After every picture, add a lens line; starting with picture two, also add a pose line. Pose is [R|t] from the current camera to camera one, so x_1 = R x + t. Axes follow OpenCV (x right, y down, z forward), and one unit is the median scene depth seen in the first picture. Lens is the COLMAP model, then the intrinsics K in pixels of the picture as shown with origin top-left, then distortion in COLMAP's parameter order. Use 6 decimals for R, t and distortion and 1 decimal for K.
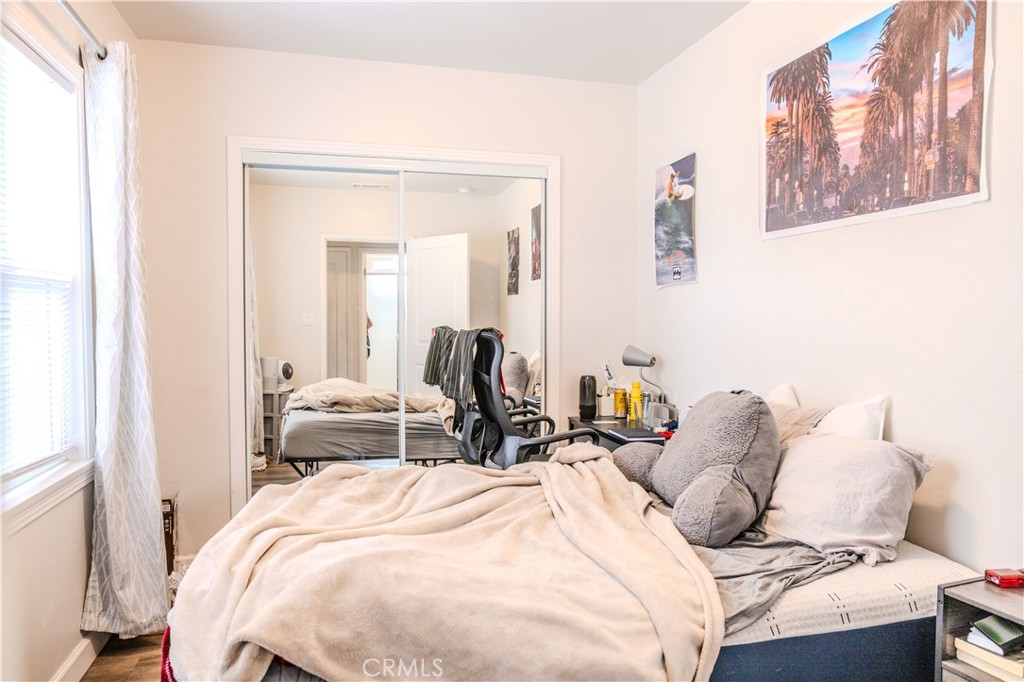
lens RADIAL K [[688.3, 0, 510.0], [0, 688.3, 343.5], [0, 0, 1]] dist [-0.052046, 0.041693]
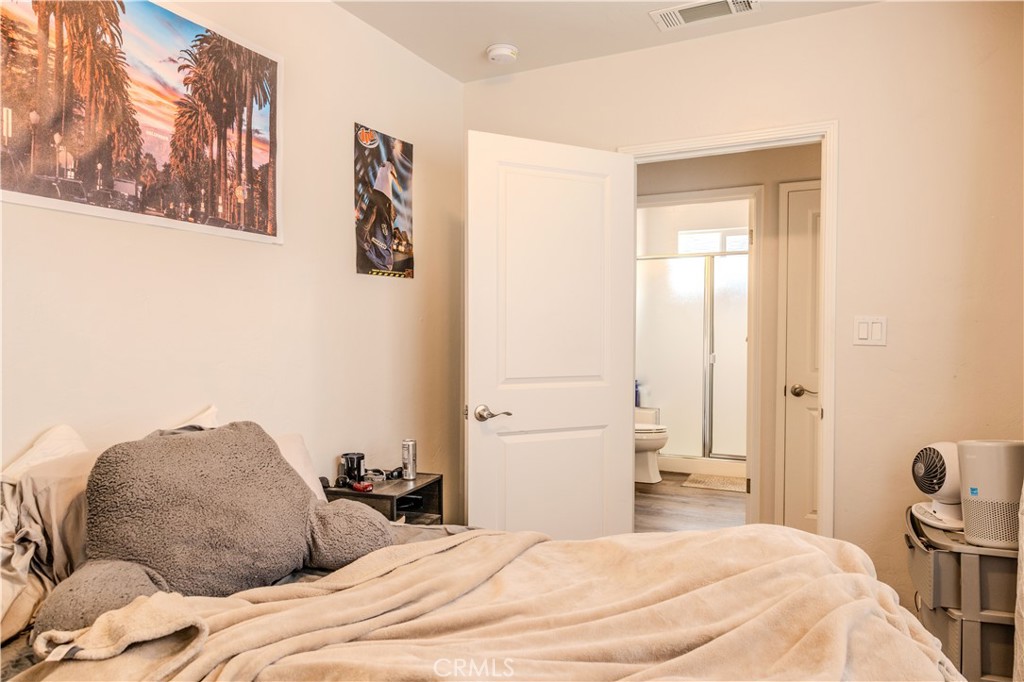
lens RADIAL K [[680.5, 0, 512.0], [0, 680.5, 341.0], [0, 0, 1]] dist [0.005709, 0.002861]
pose [[-0.751116, -0.012379, 0.660054, -0.471349], [0.019523, 0.998970, 0.040951, -0.054421], [-0.659882, 0.043645, -0.750101, 1.469548]]
